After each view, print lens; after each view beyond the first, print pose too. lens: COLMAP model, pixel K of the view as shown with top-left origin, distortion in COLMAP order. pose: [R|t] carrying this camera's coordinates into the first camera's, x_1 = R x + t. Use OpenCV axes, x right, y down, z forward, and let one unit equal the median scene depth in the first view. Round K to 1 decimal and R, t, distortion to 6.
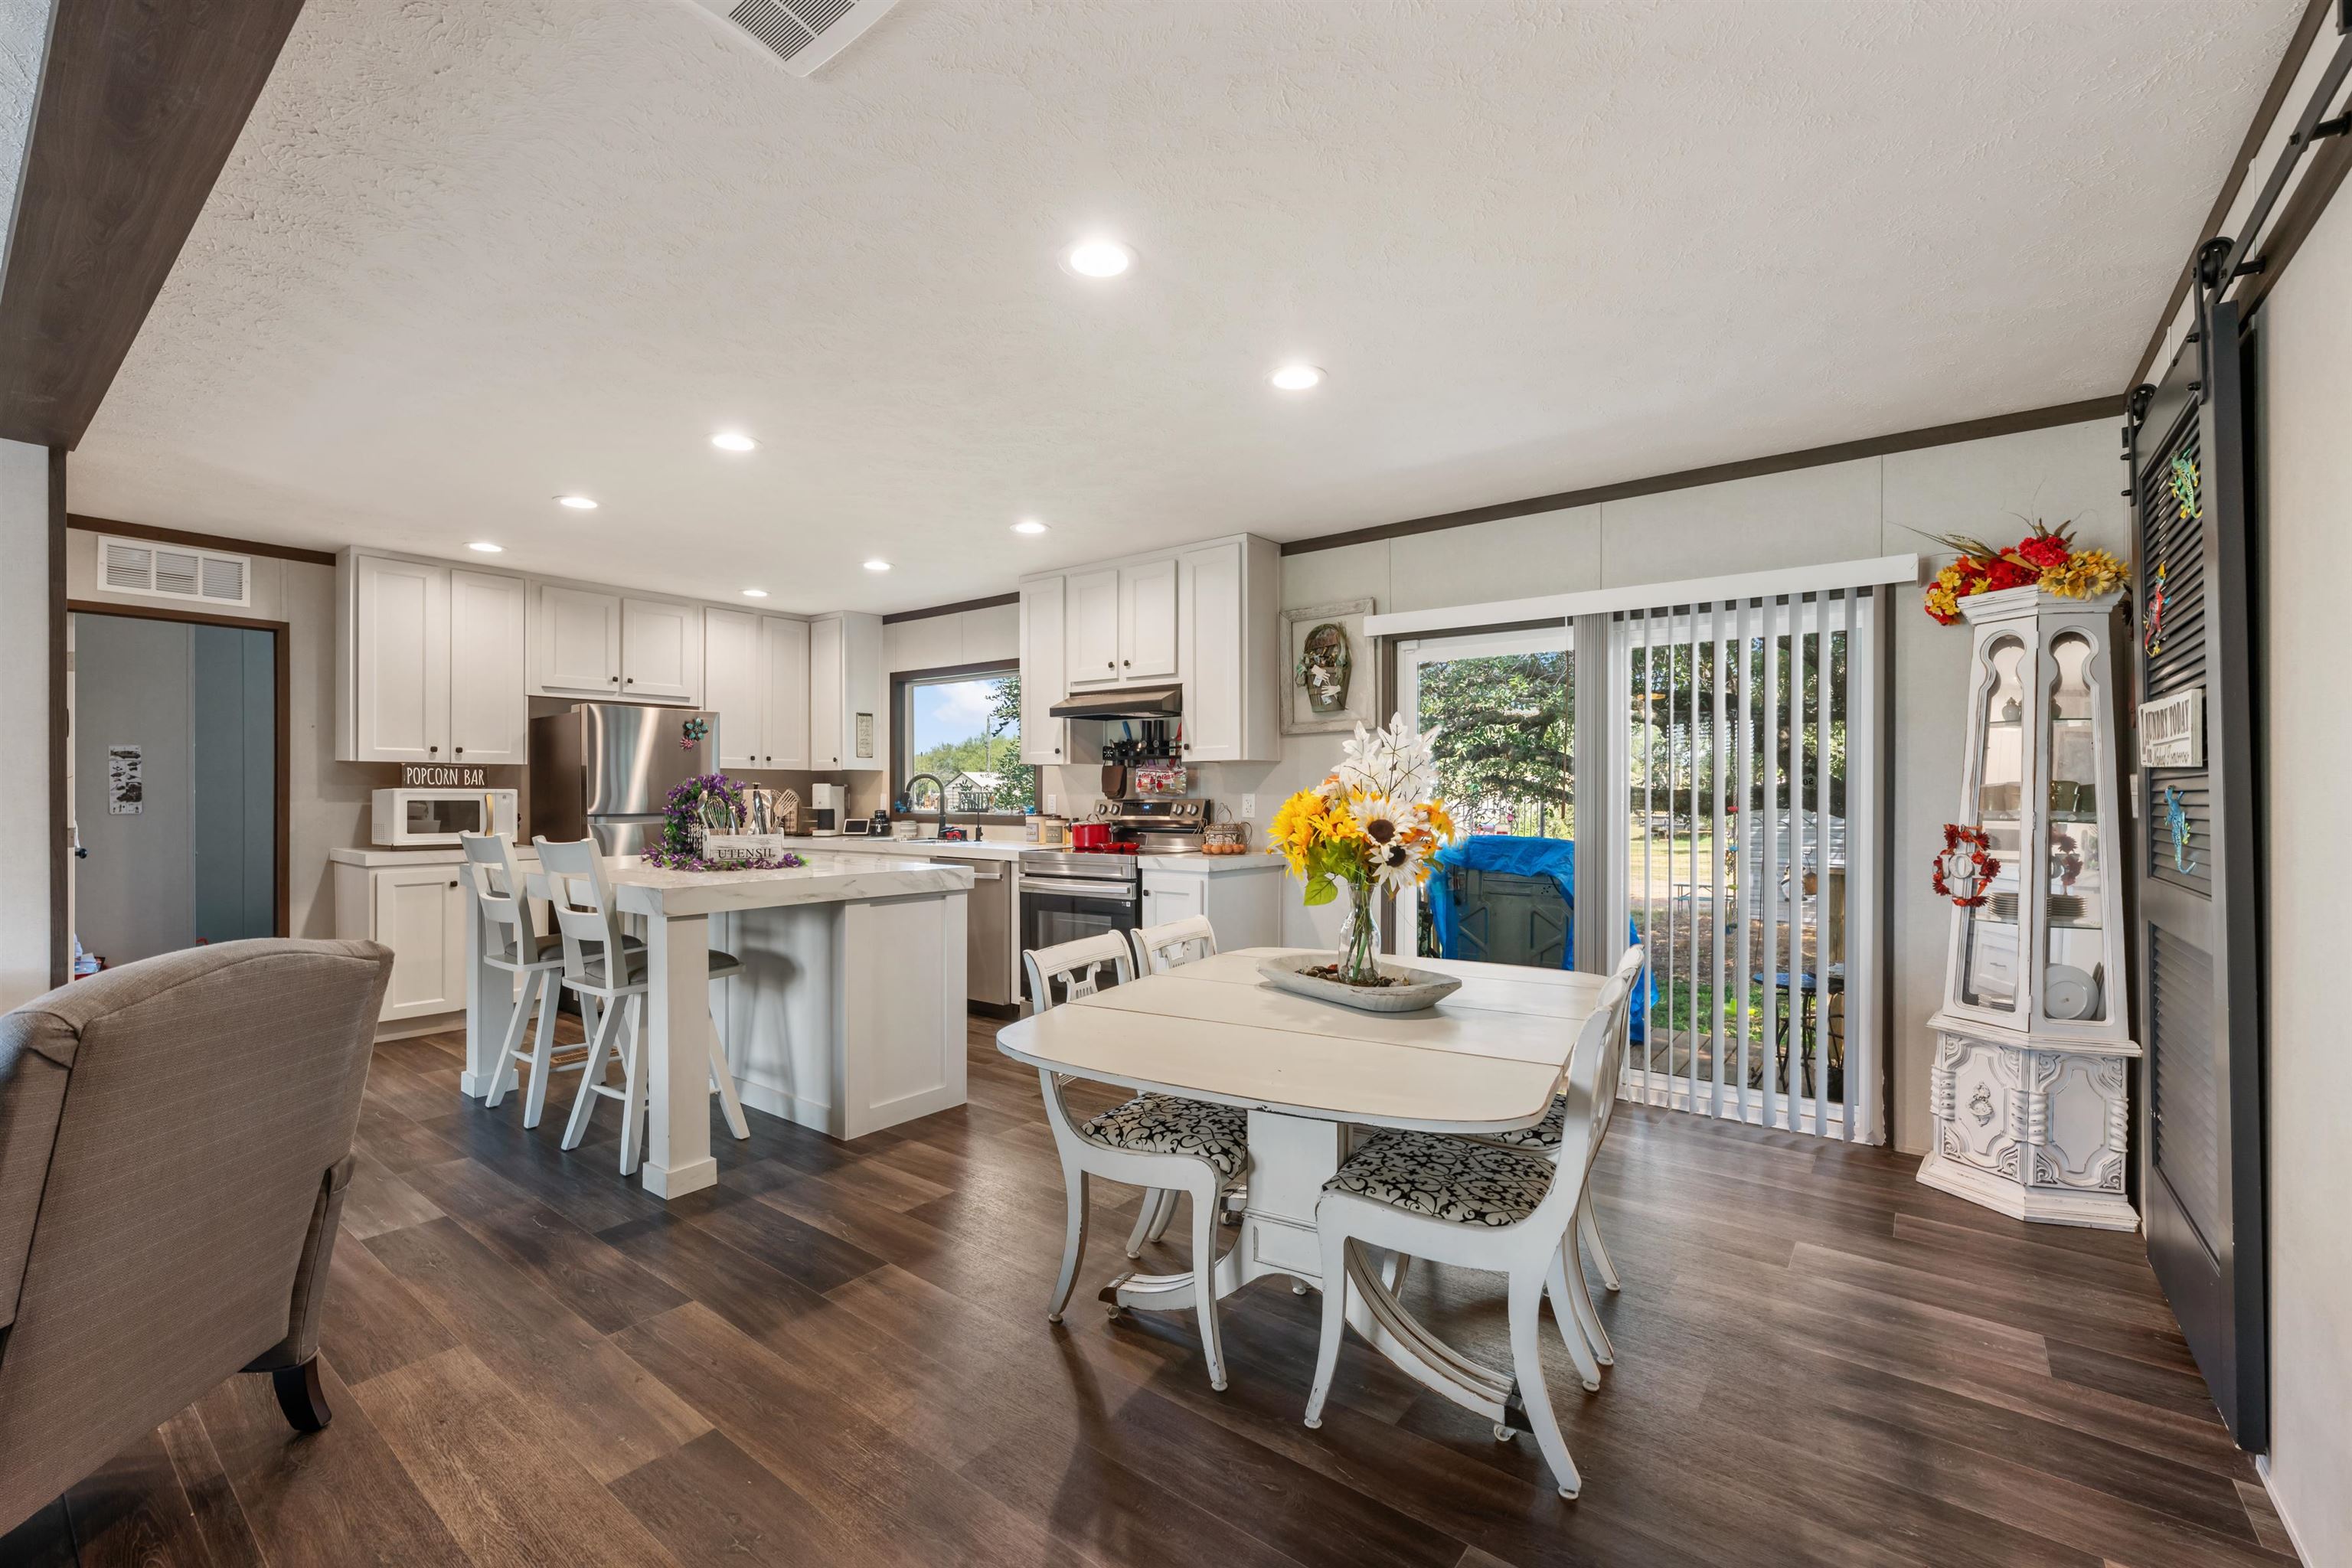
lens RADIAL K [[976.8, 0, 1177.4], [0, 976.8, 790.1], [0, 0, 1]] dist [-0.000582, -0.000101]
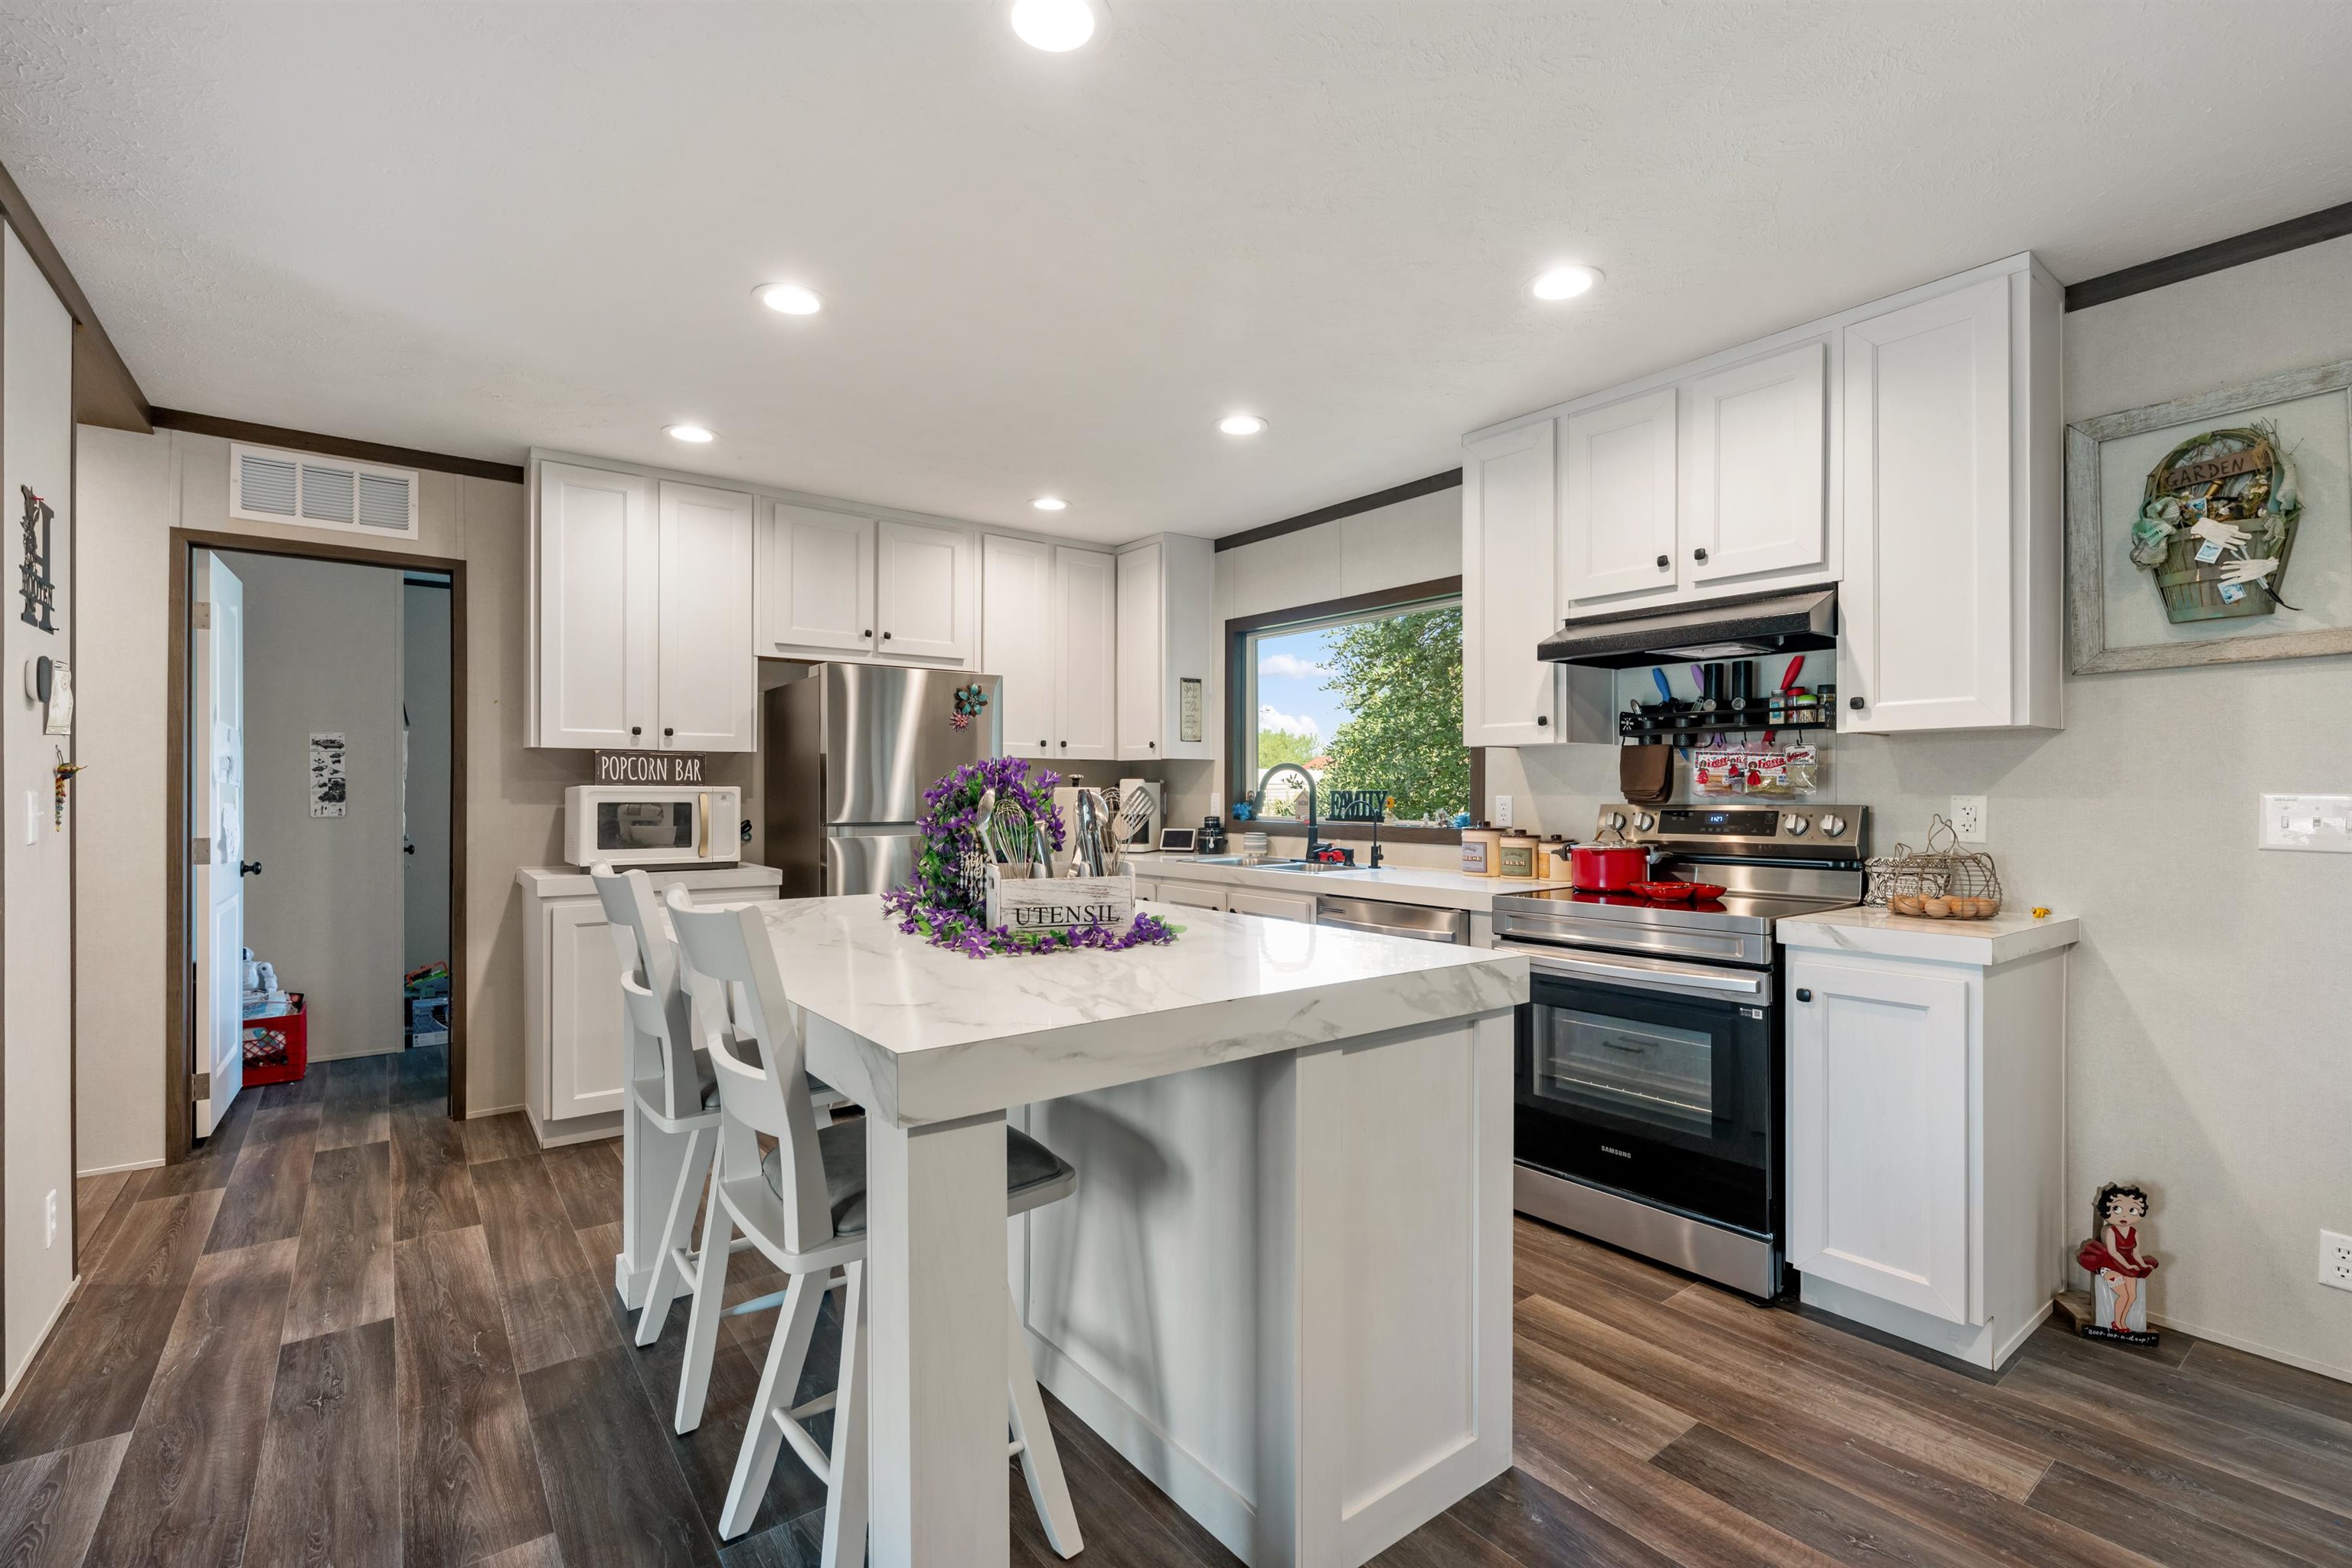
lens RADIAL K [[1038.1, 0, 1183.4], [0, 1038.1, 785.3], [0, 0, 1]] dist [0.000606, -0.000190]
pose [[0.967932, -0.000285, -0.251214, -0.179293], [-0.000308, 0.999997, -0.002324, -0.000187], [0.251214, 0.002327, 0.967929, 0.358810]]
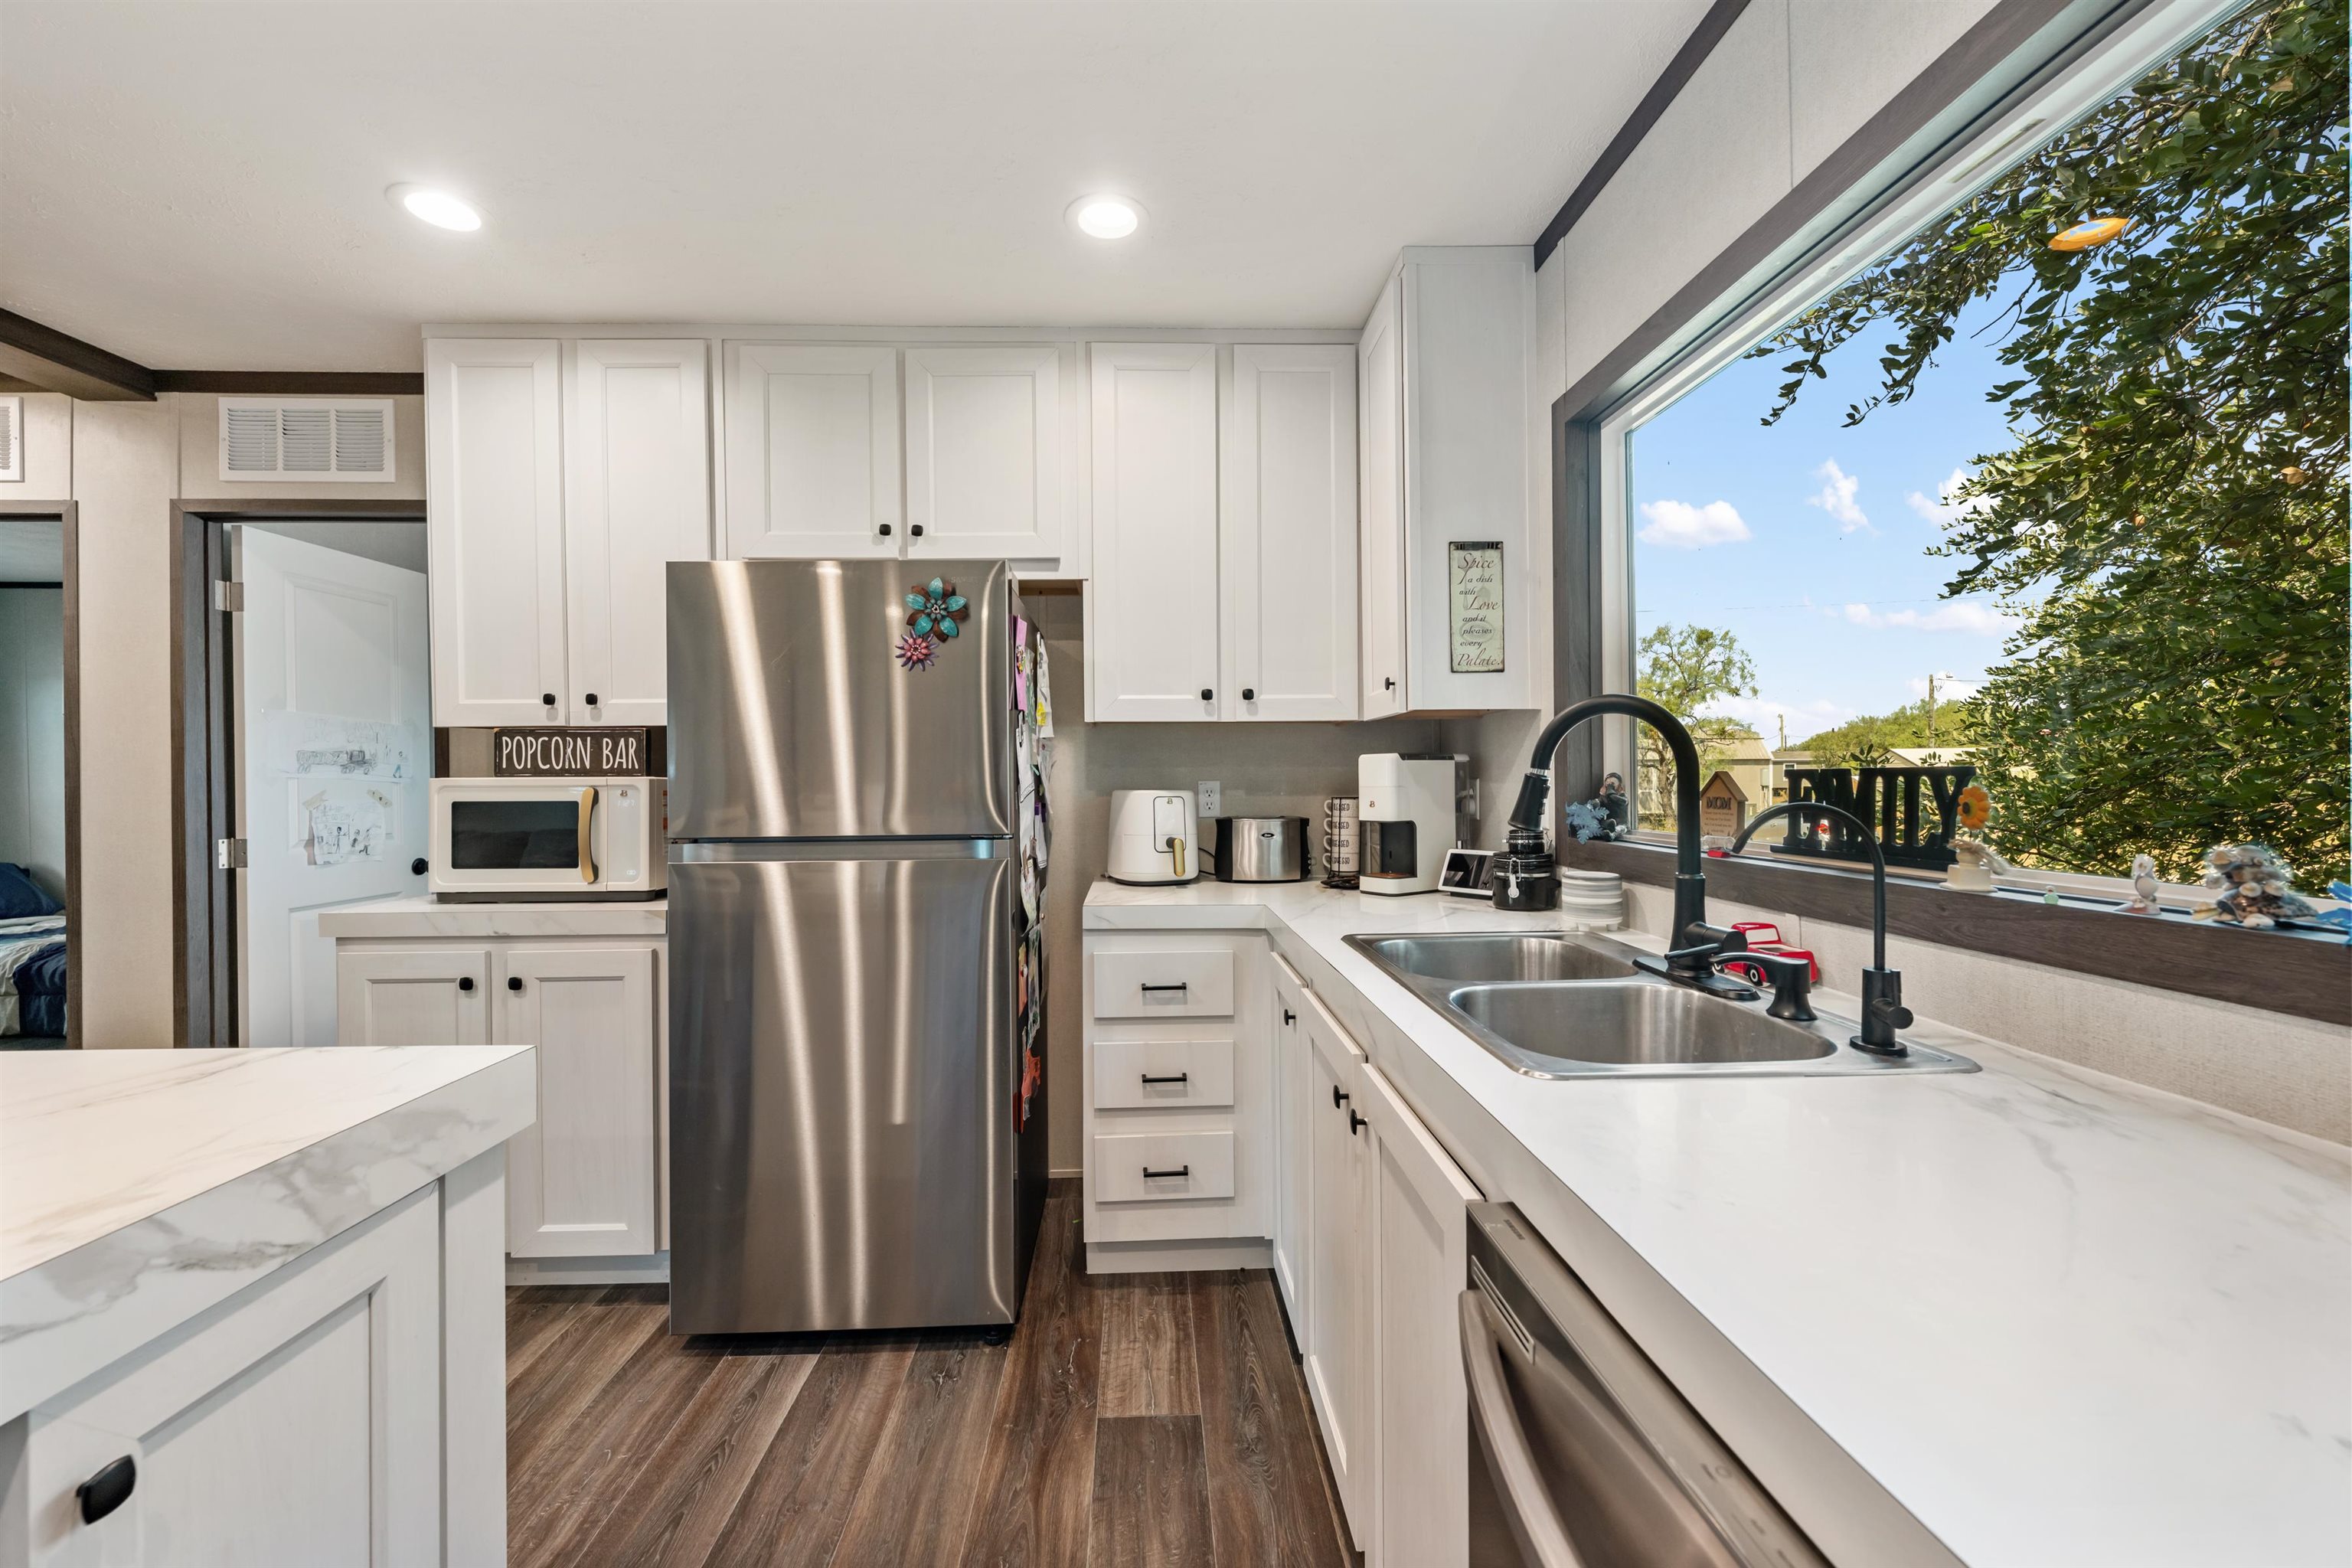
lens RADIAL K [[941.6, 0, 1168.9], [0, 941.6, 780.4], [0, 0, 1]] dist [-0.000424, 0.000558]
pose [[0.642134, -0.007806, -0.766553, -0.180826], [0.010700, 0.999942, -0.001219, 0.004108], [0.766518, -0.007419, 0.642180, 0.922171]]
